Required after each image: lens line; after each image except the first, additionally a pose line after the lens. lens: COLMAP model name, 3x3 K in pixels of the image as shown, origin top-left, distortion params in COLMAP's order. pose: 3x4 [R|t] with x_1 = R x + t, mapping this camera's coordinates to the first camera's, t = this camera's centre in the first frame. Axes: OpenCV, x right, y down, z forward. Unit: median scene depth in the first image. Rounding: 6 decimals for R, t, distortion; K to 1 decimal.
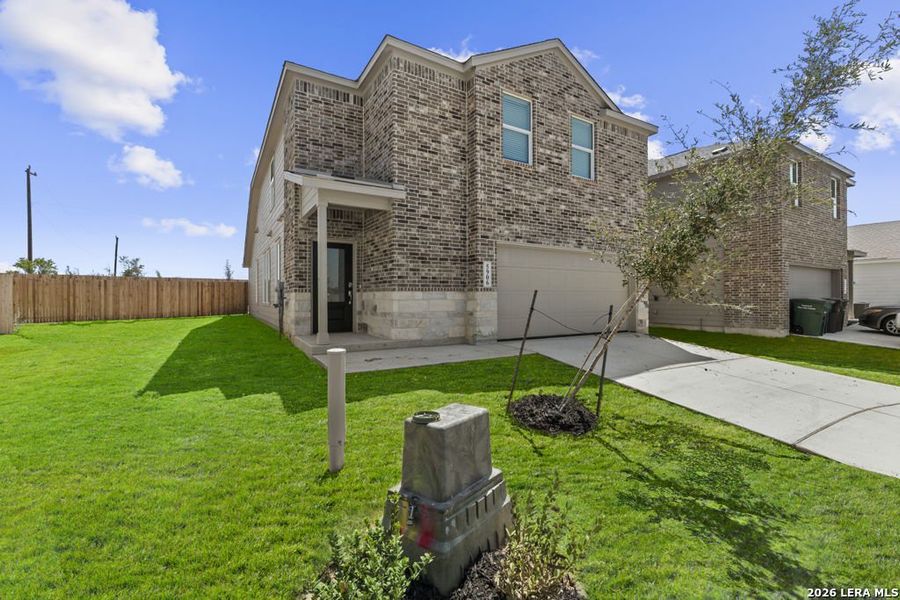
lens RADIAL K [[383.1, 0, 448.9], [0, 383.1, 294.9], [0, 0, 1]] dist [0.002392, 0.000081]
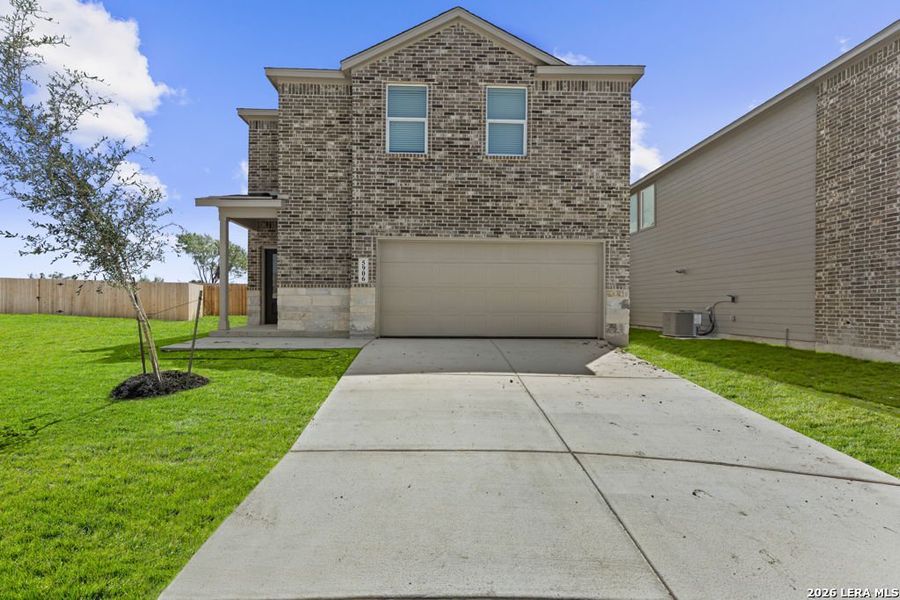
lens RADIAL K [[383.1, 0, 449.5], [0, 383.1, 303.7], [0, 0, 1]] dist [0.002392, 0.000081]
pose [[0.871007, 0.007285, -0.491216, 0.783585], [-0.003828, 0.999960, 0.008043, 0.024762], [0.491255, -0.005125, 0.871001, 0.219974]]
